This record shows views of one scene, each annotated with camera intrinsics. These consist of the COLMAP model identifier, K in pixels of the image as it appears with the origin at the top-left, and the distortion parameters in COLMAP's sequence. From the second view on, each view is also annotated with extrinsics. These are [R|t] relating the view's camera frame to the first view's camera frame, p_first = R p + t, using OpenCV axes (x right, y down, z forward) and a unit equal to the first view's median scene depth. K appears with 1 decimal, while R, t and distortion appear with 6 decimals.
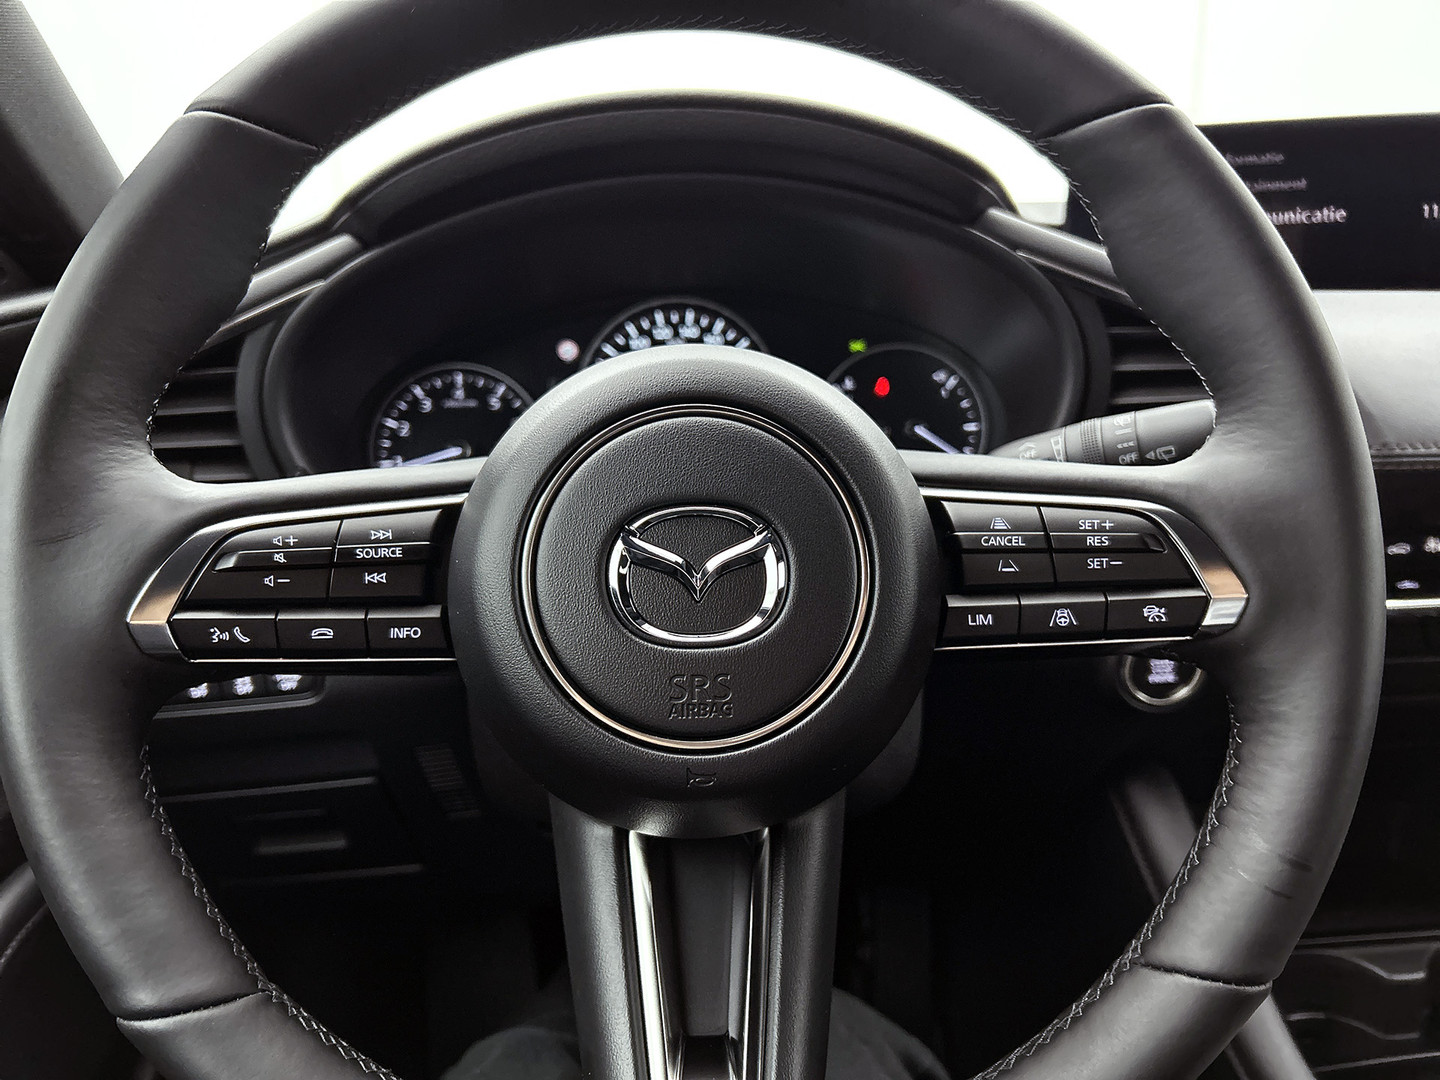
lens RADIAL K [[1055.2, 0, 720.0], [0, 1055.2, 540.0], [0, 0, 1]] dist [-0.006749, -0.002929]
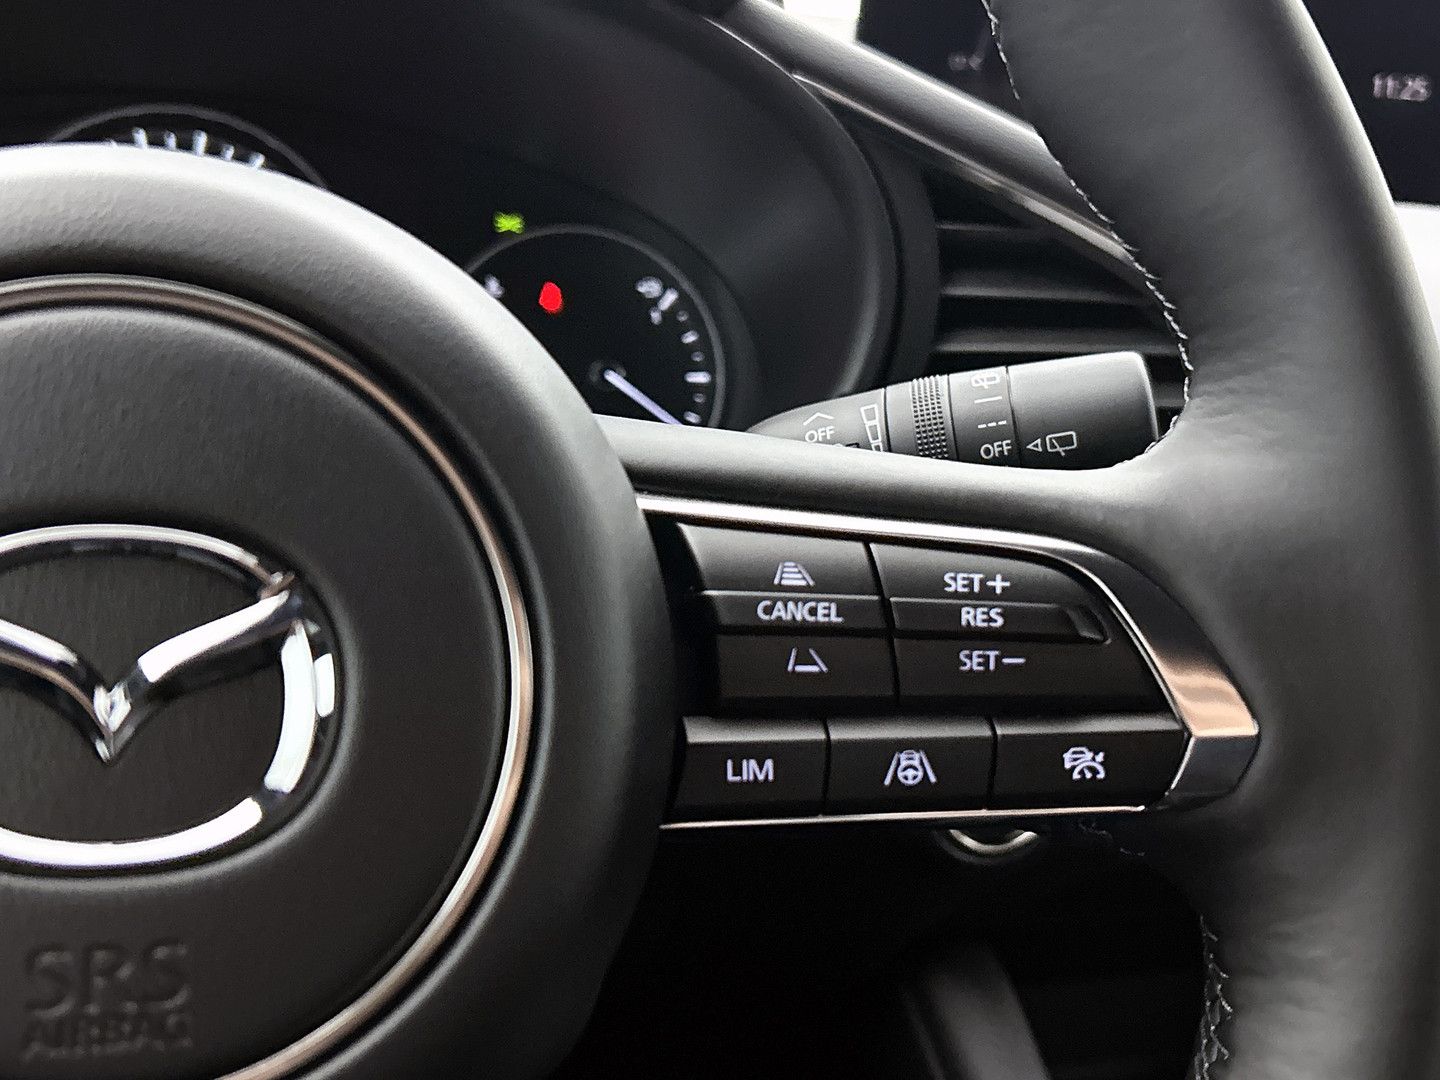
lens RADIAL K [[1558.3, 0, 720.0], [0, 1558.3, 540.0], [0, 0, 1]] dist [0.289045, -1.018703]
pose [[0.963080, 0.030541, 0.267476, 0.035438], [-0.031105, 0.999514, -0.002126, -0.029577], [-0.267411, -0.006272, 0.963562, 0.304030]]
